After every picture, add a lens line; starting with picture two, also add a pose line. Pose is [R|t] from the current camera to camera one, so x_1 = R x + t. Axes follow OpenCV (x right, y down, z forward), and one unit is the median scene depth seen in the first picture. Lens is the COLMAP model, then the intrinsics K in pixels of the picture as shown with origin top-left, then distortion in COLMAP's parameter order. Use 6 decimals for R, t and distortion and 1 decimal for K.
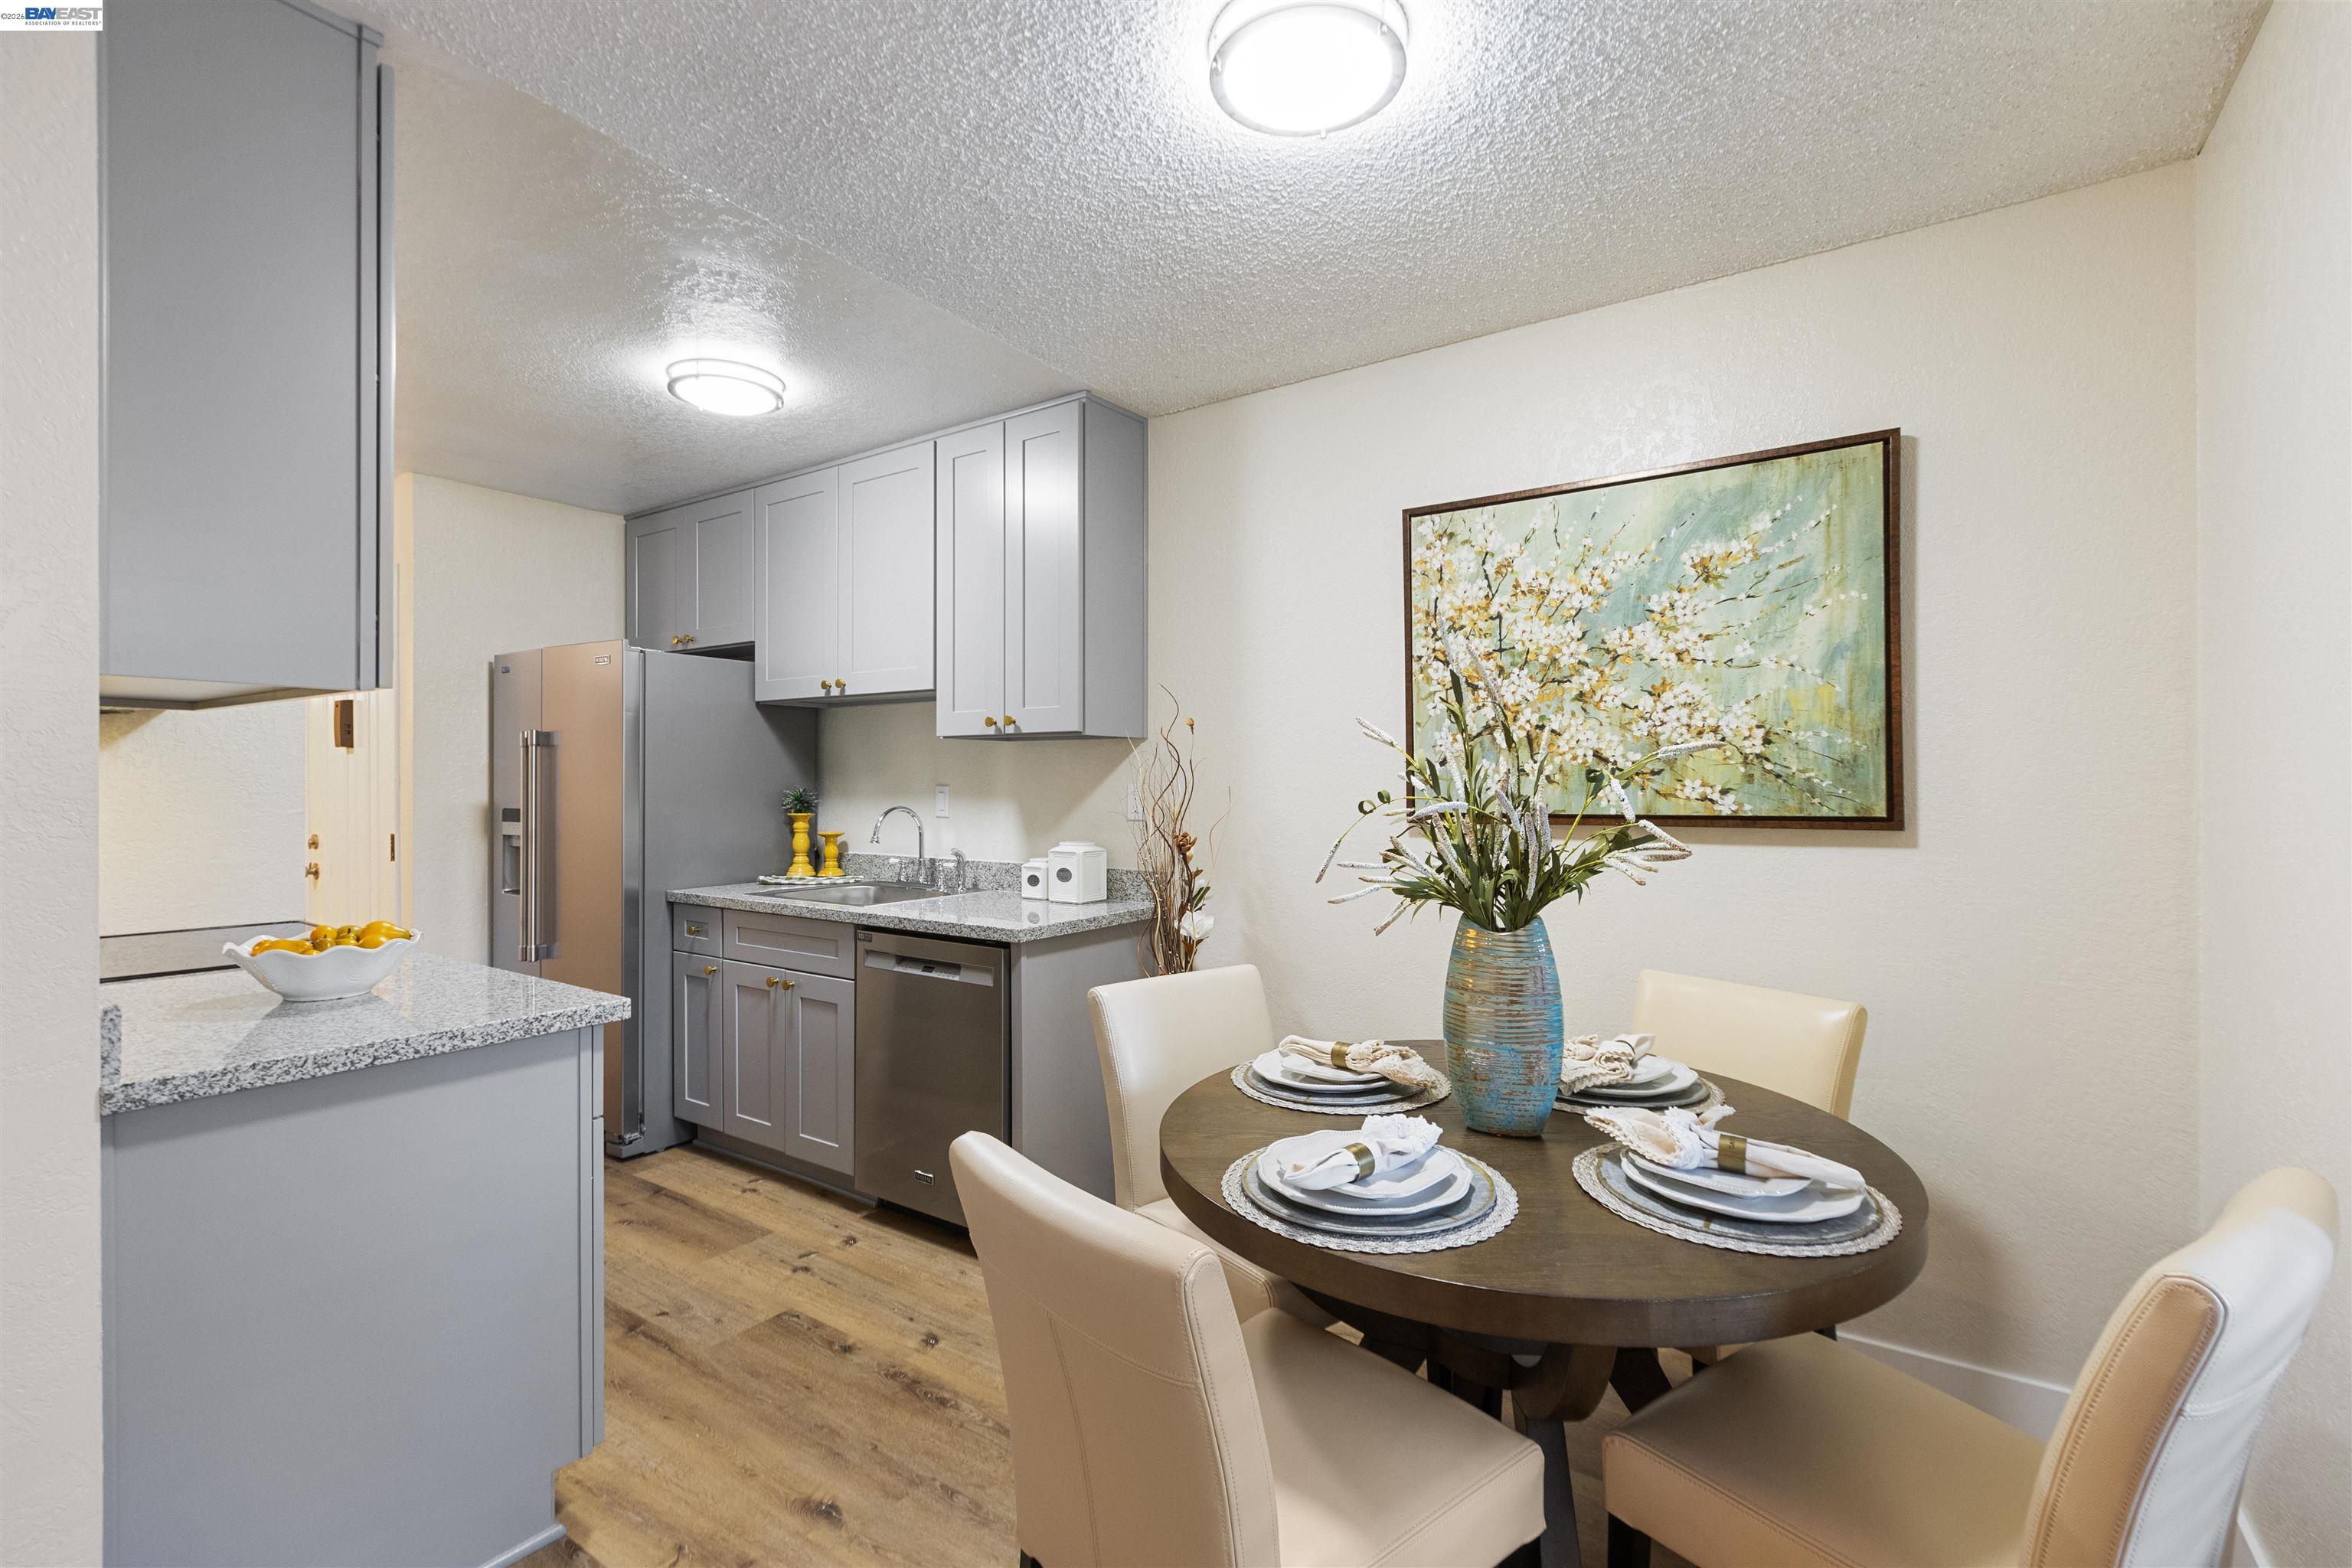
lens RADIAL K [[999.3, 0, 1161.6], [0, 999.3, 793.1], [0, 0, 1]] dist [0.002589, 0.000281]
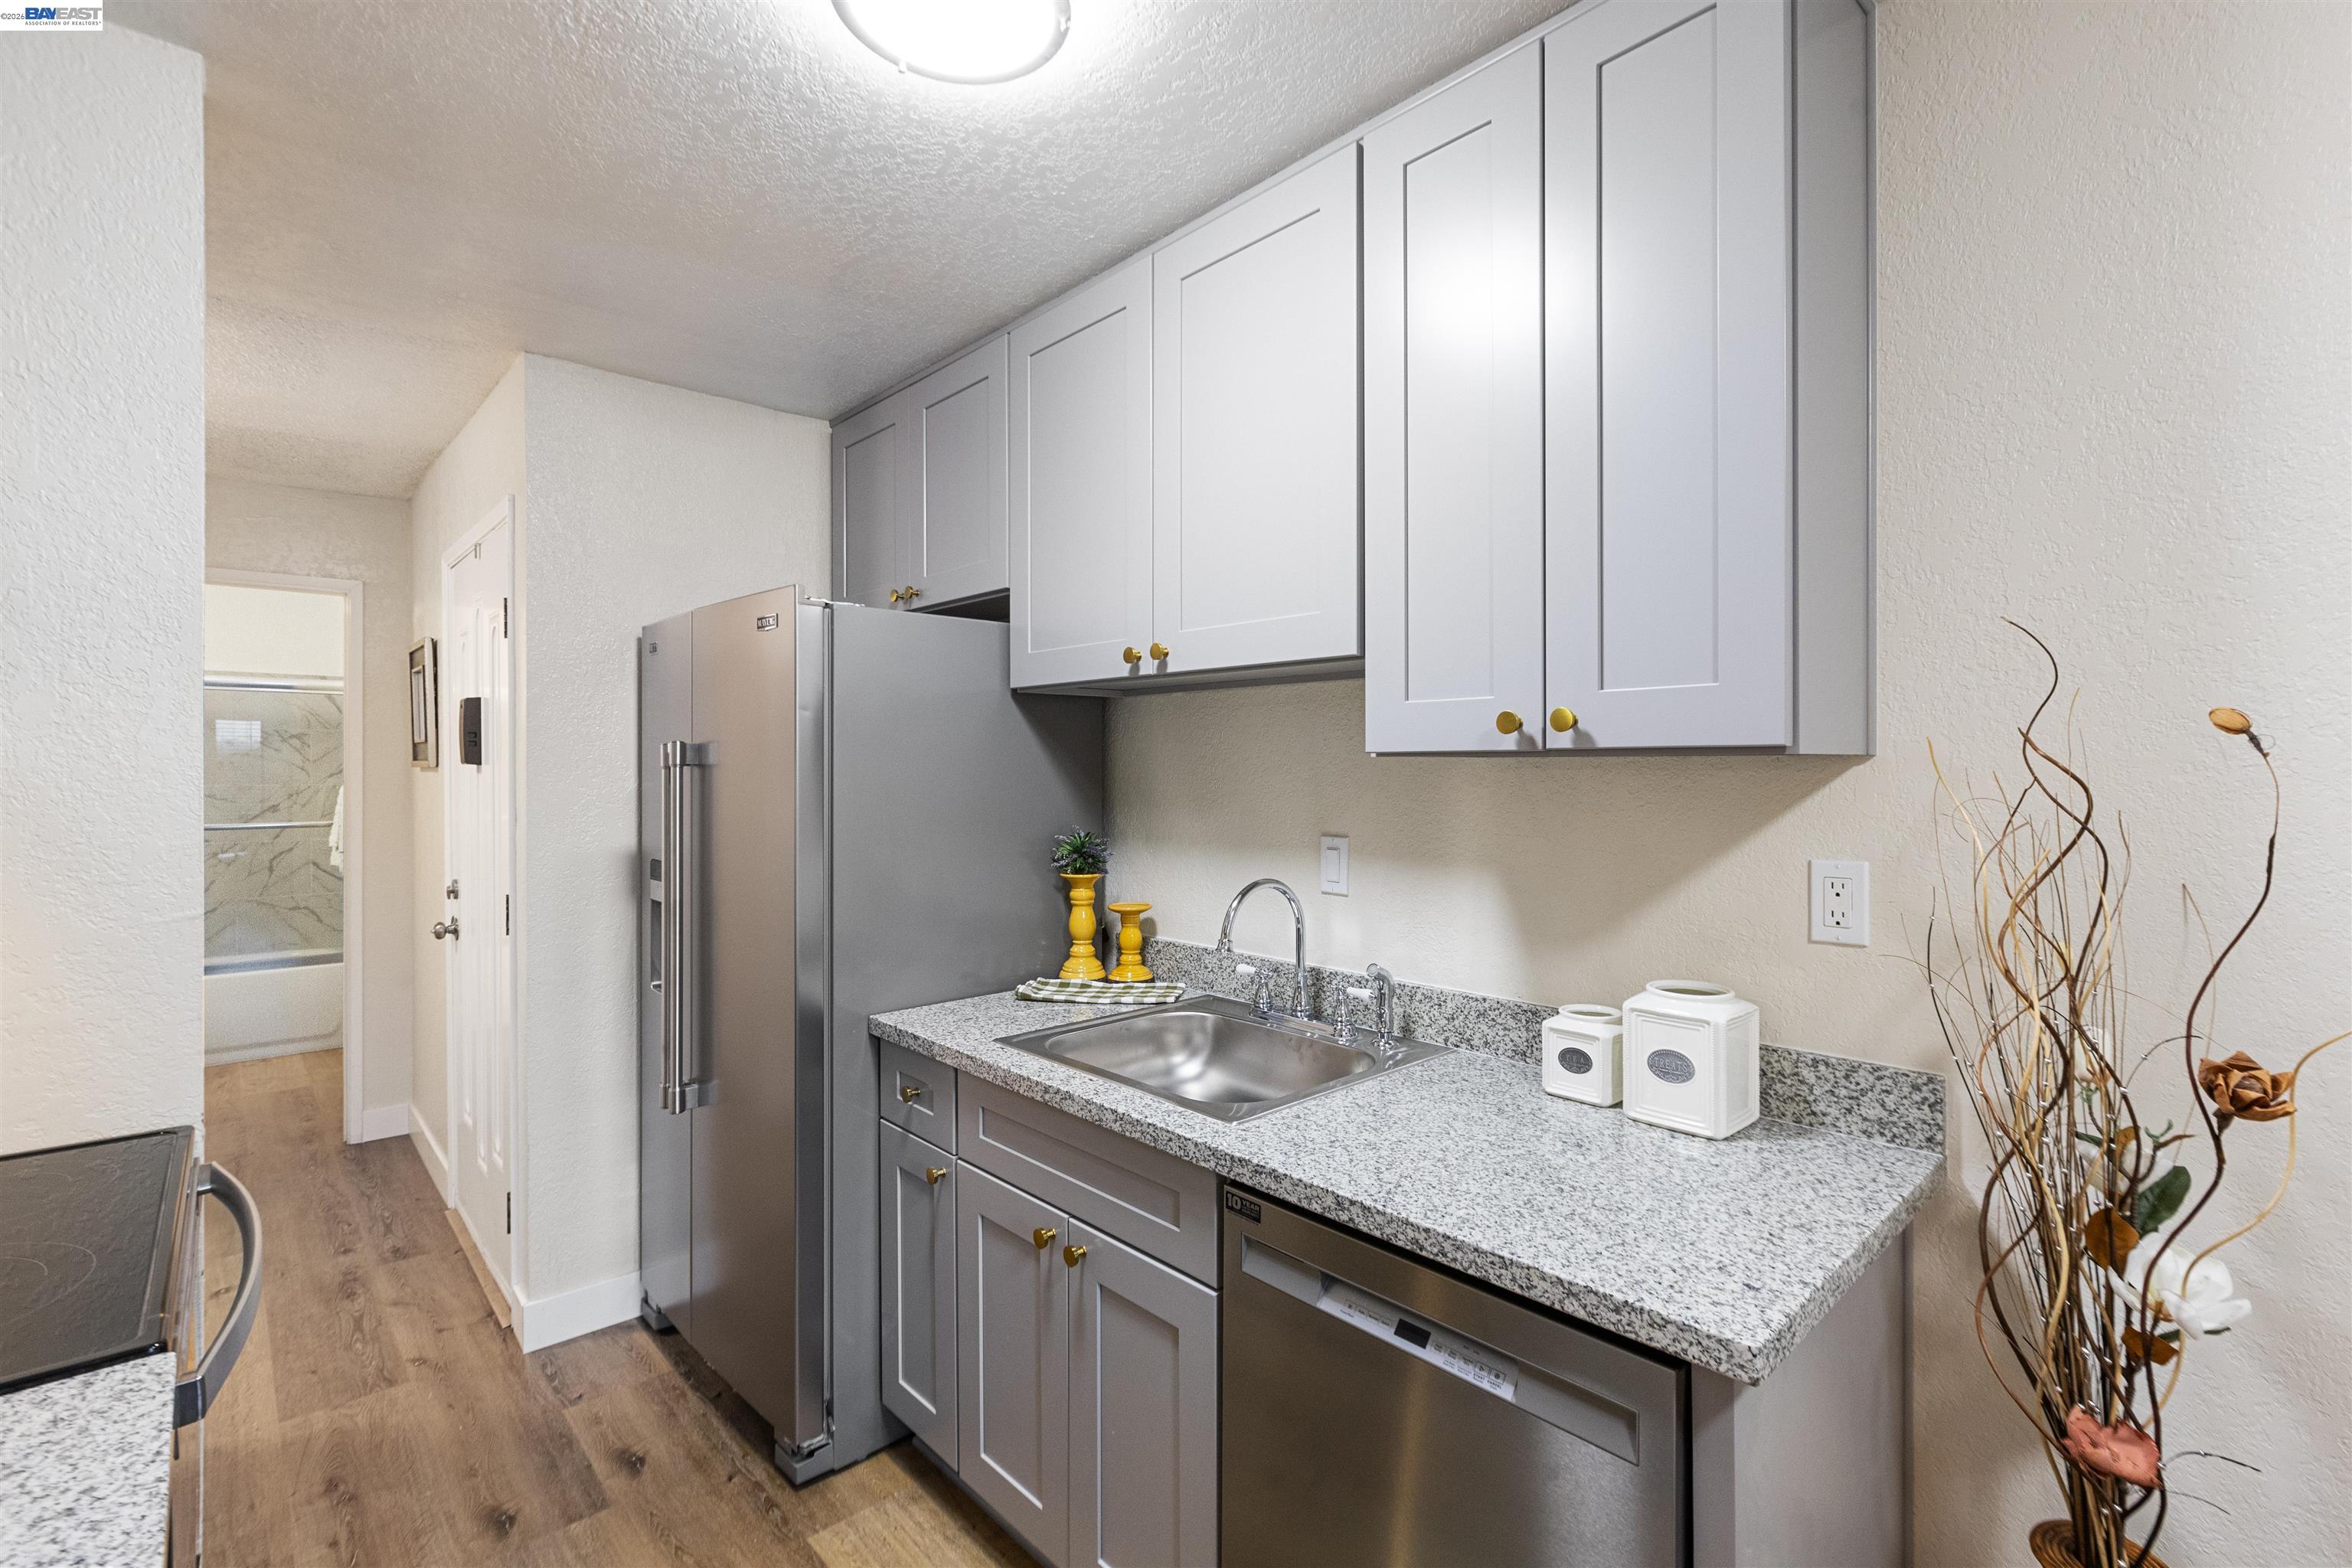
lens RADIAL K [[1044.3, 0, 1183.8], [0, 1044.3, 782.9], [0, 0, 1]] dist [-0.011865, 0.001251]
pose [[0.976246, 0.000008, -0.216664, -0.182843], [0.000513, 0.999997, 0.002349, -0.039148], [0.216664, -0.002405, 0.976243, 0.443609]]
